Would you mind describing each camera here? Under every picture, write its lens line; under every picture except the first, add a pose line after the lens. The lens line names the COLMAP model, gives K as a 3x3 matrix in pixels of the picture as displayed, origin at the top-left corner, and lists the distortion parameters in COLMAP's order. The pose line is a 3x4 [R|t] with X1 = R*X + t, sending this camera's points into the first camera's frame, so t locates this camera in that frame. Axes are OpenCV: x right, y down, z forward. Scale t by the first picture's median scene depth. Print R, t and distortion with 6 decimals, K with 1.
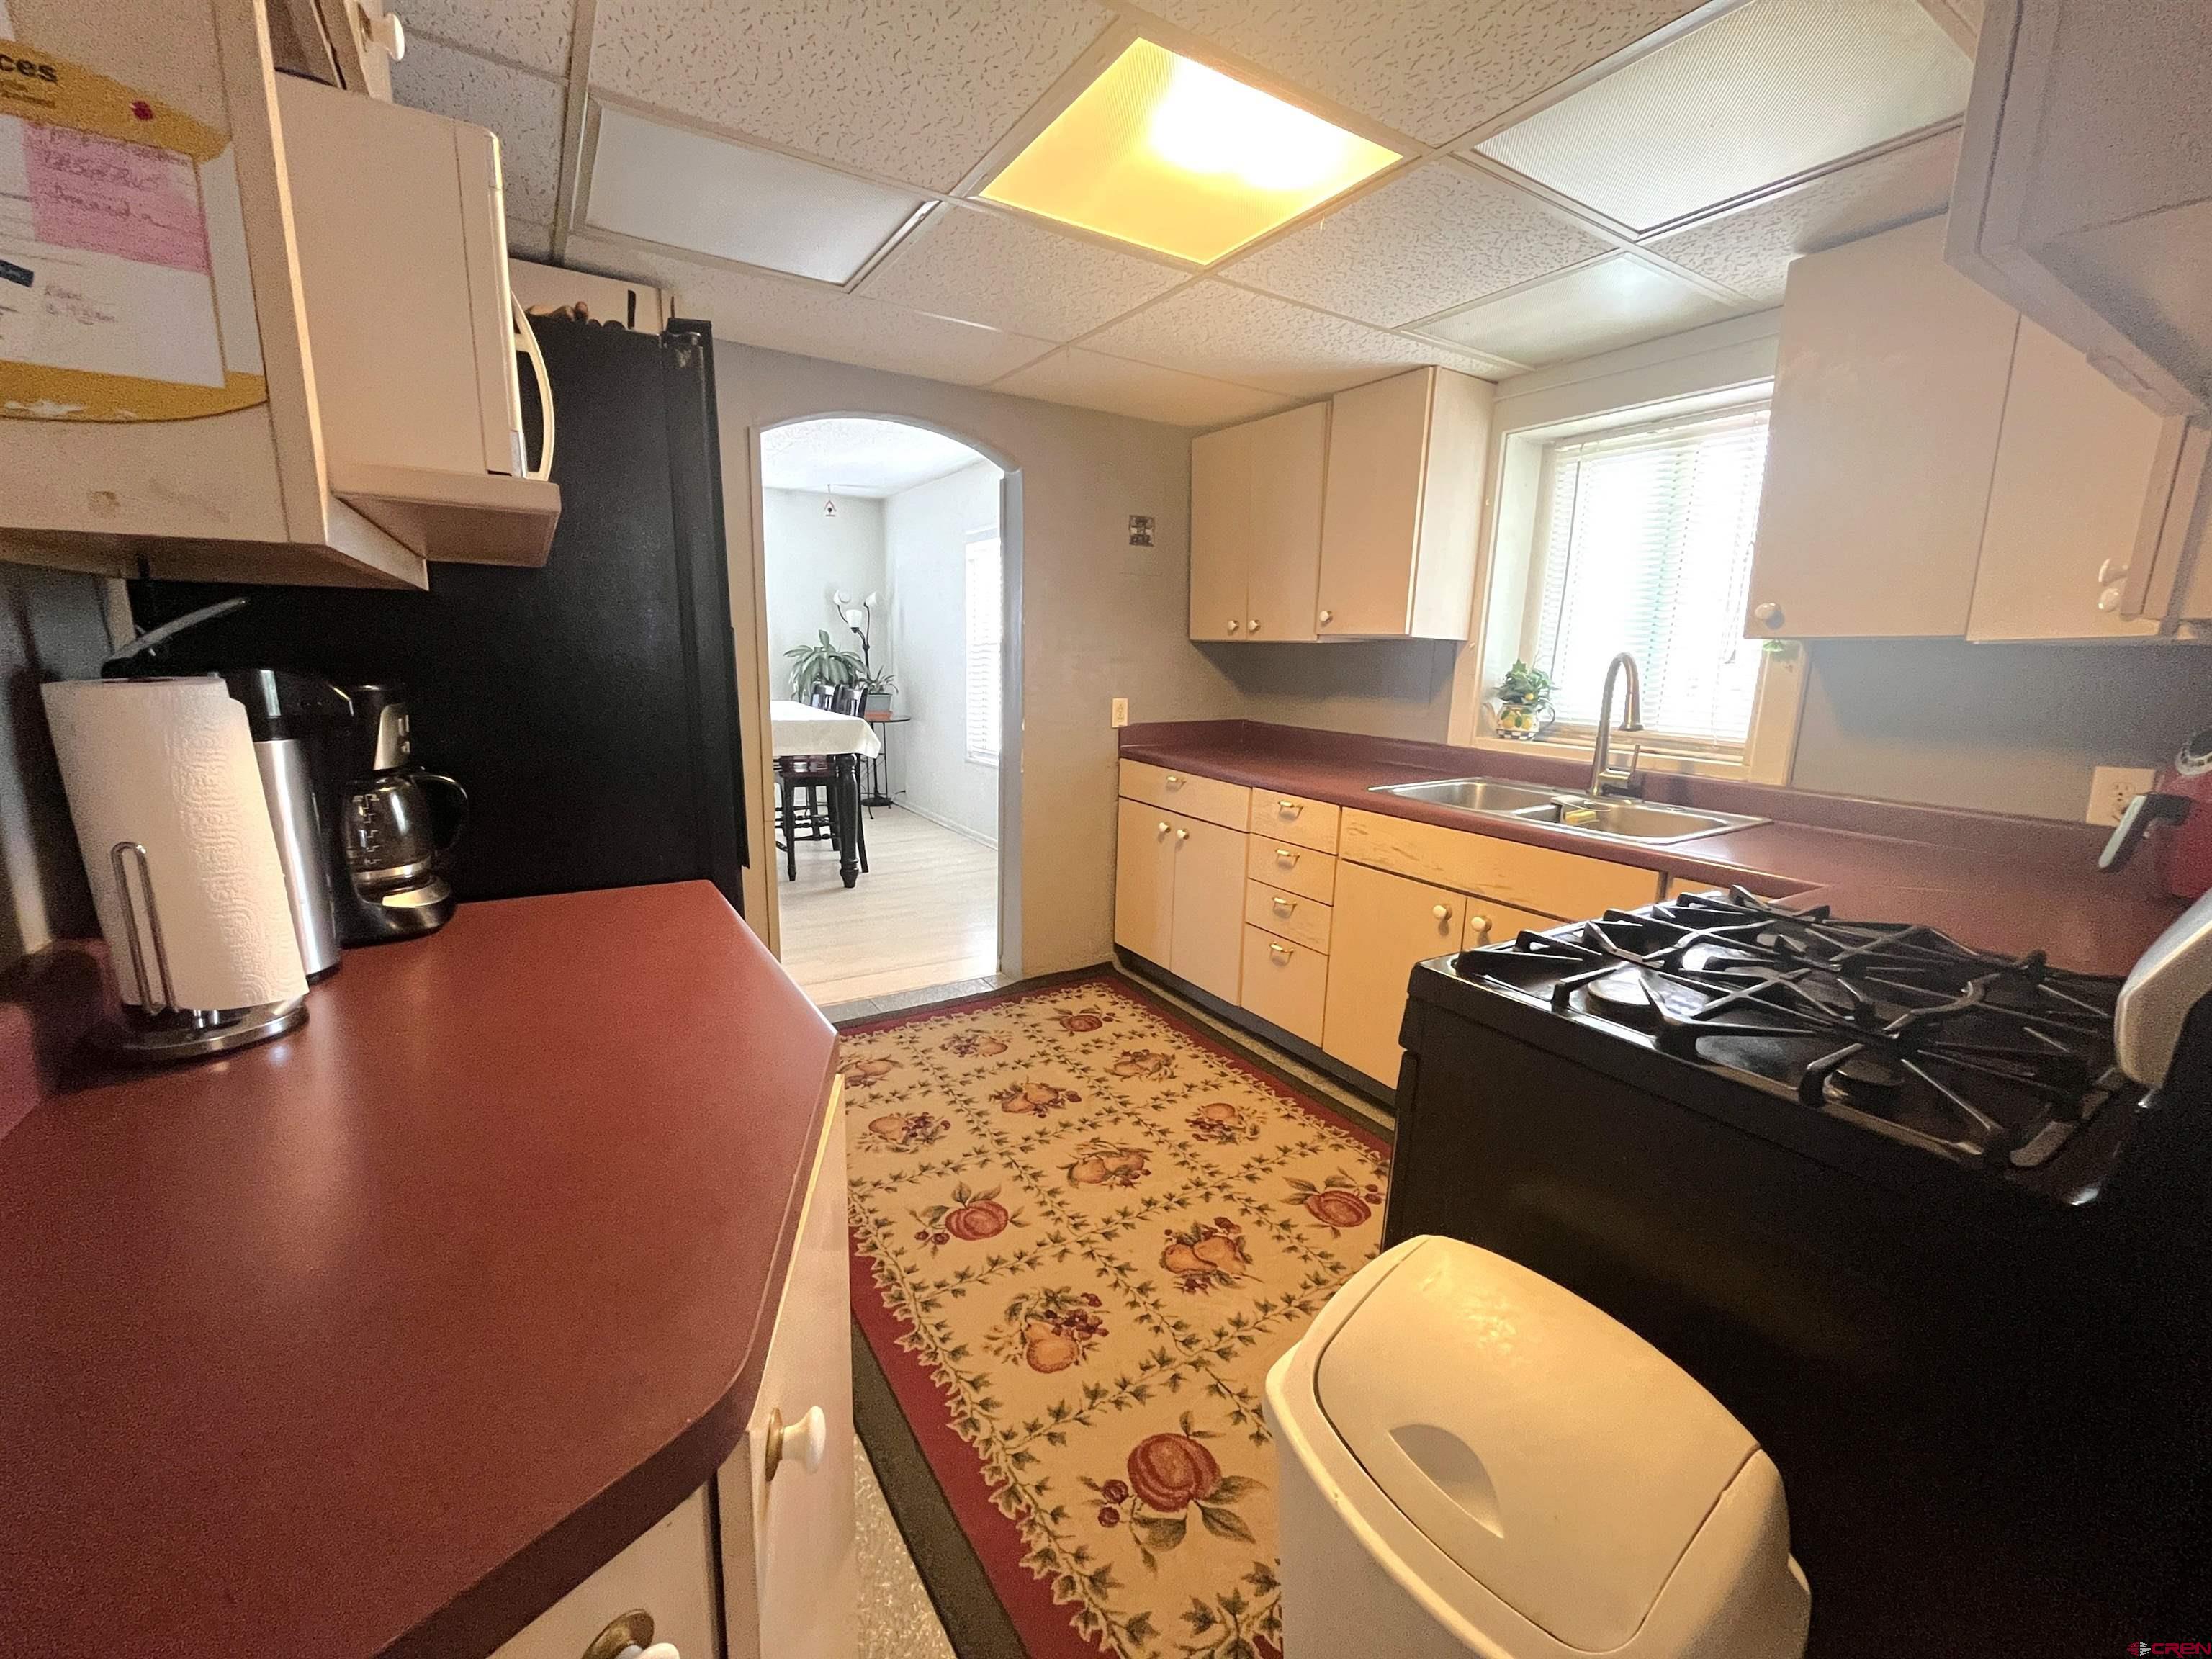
lens RADIAL K [[895.7, 0, 1107.3], [0, 895.7, 822.4], [0, 0, 1]] dist [-0.001951, 0.000004]
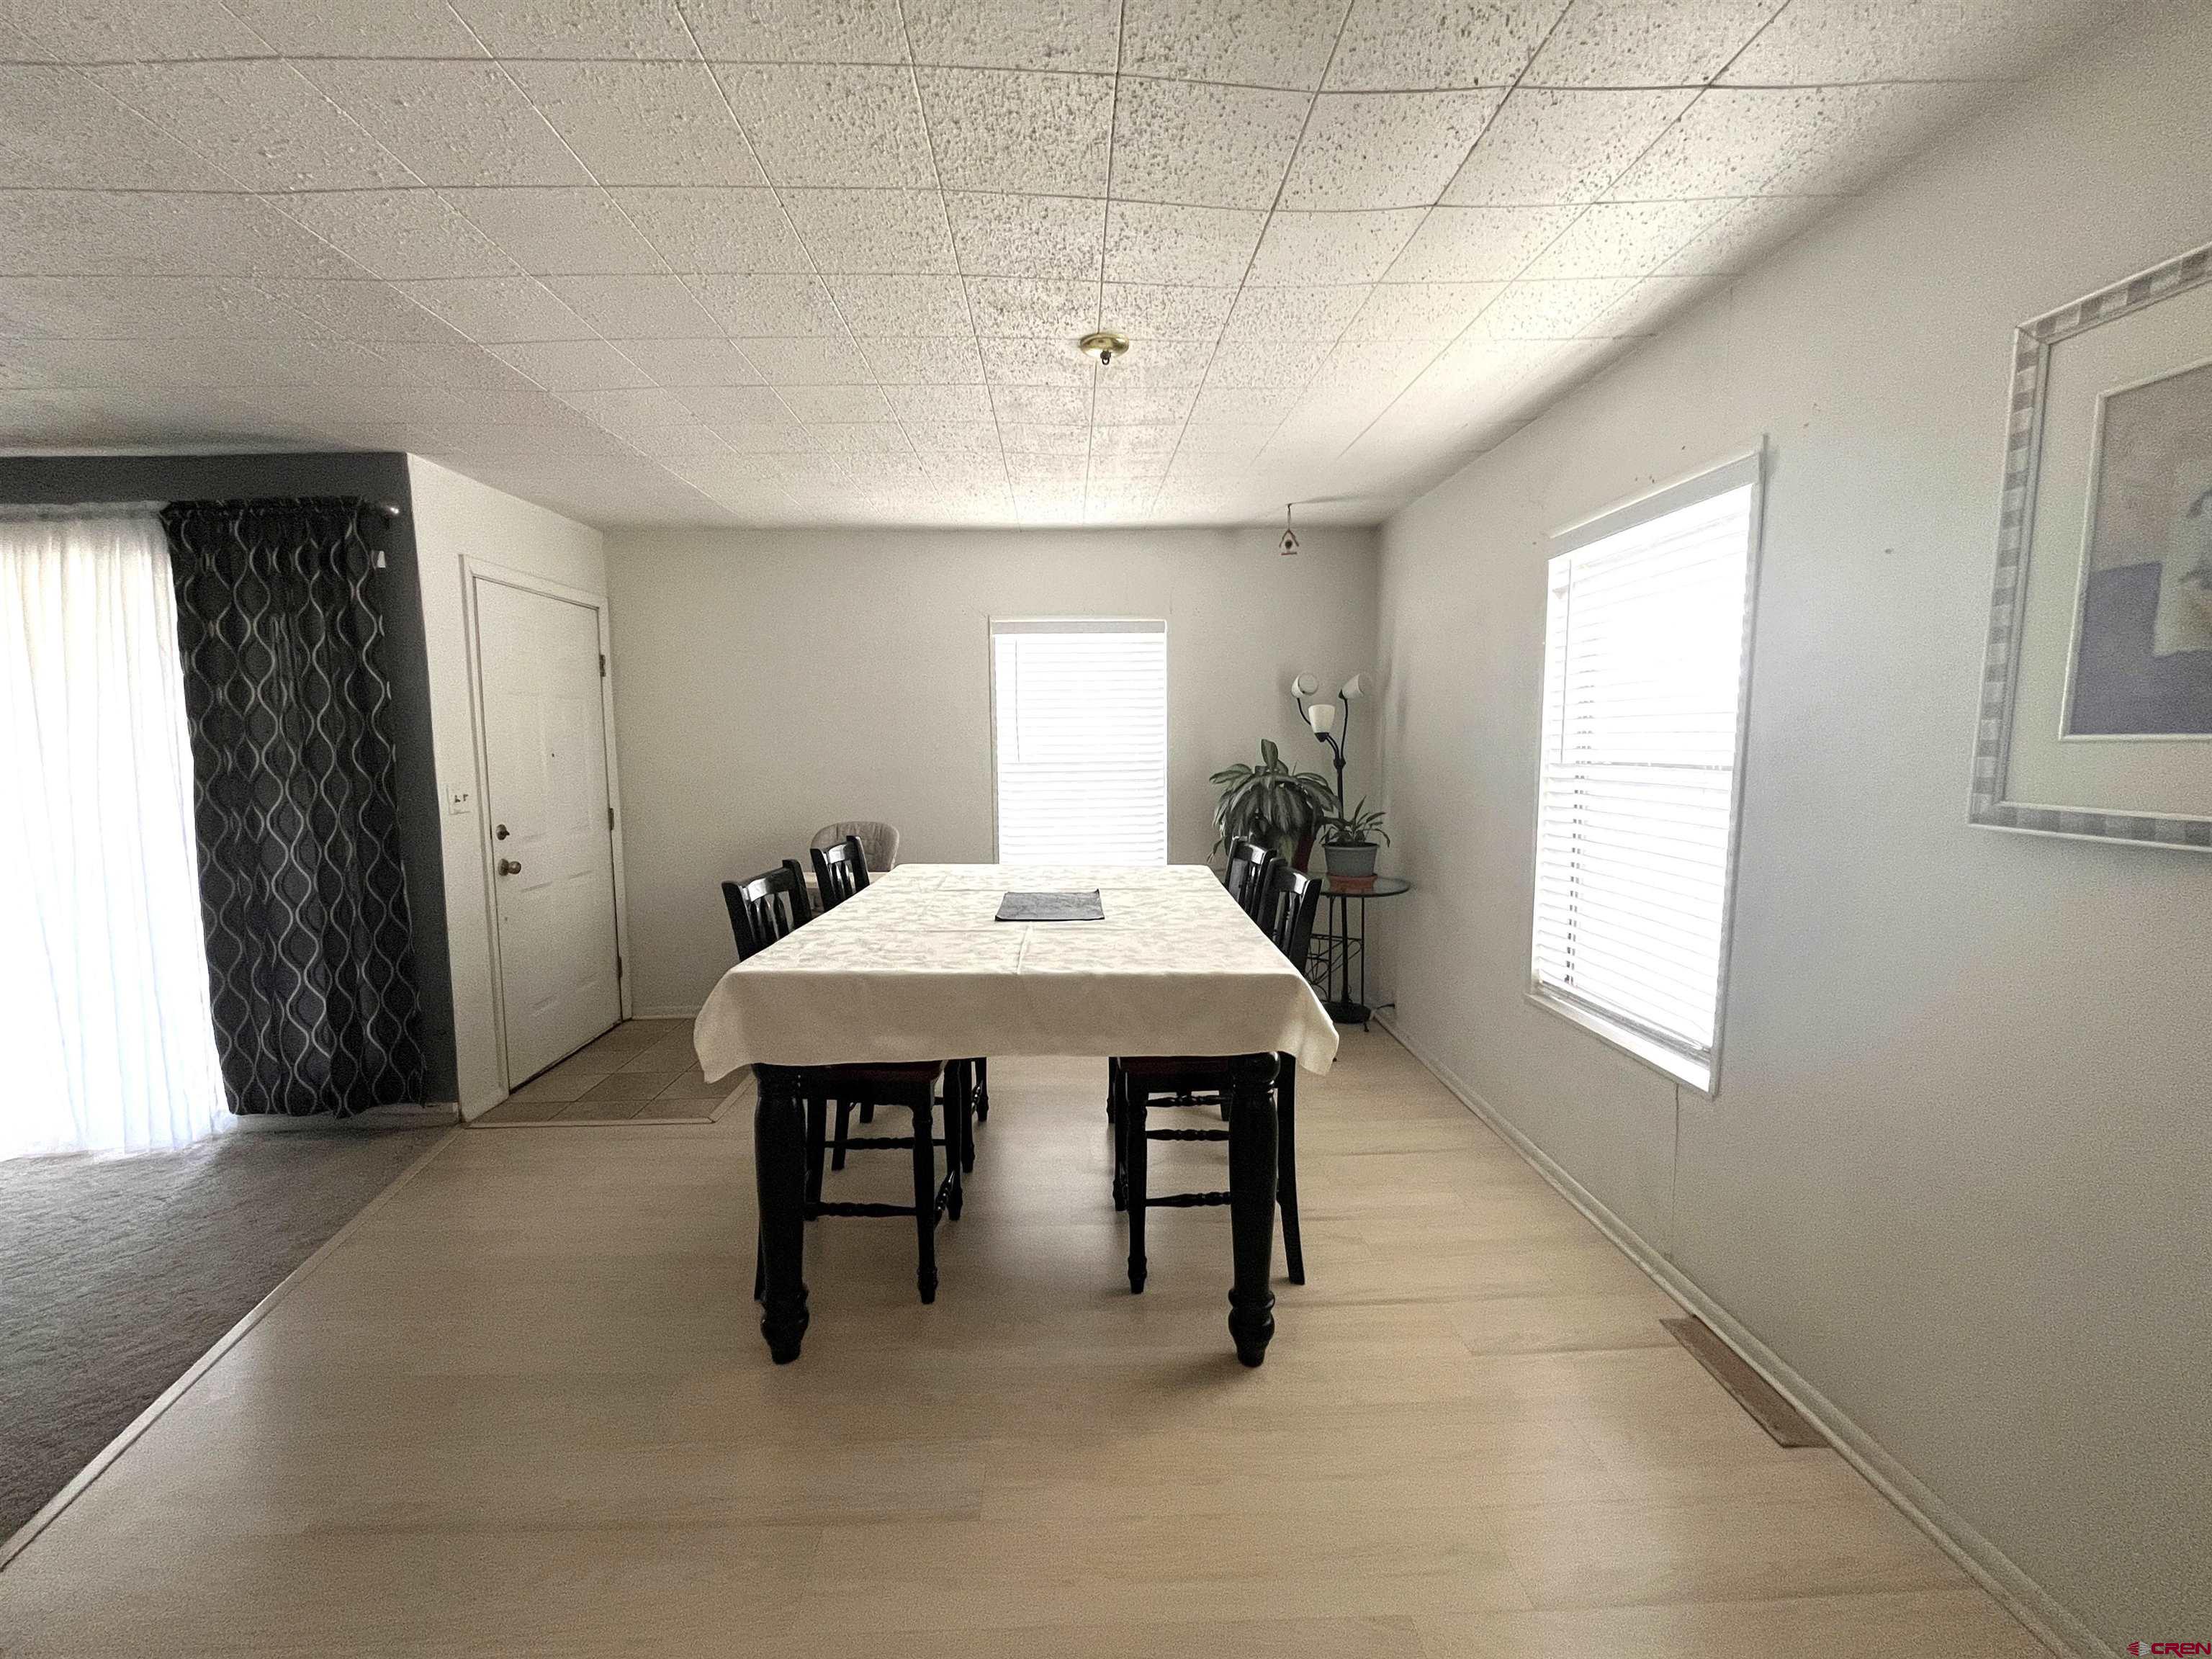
lens RADIAL K [[895.7, 0, 1103.1], [0, 895.7, 825.4], [0, 0, 1]] dist [-0.001951, 0.000004]
pose [[0.860052, 0.025141, -0.509587, -0.101606], [-0.073927, 0.994386, -0.075711, -0.101030], [0.504822, 0.102787, 0.857082, 0.421719]]
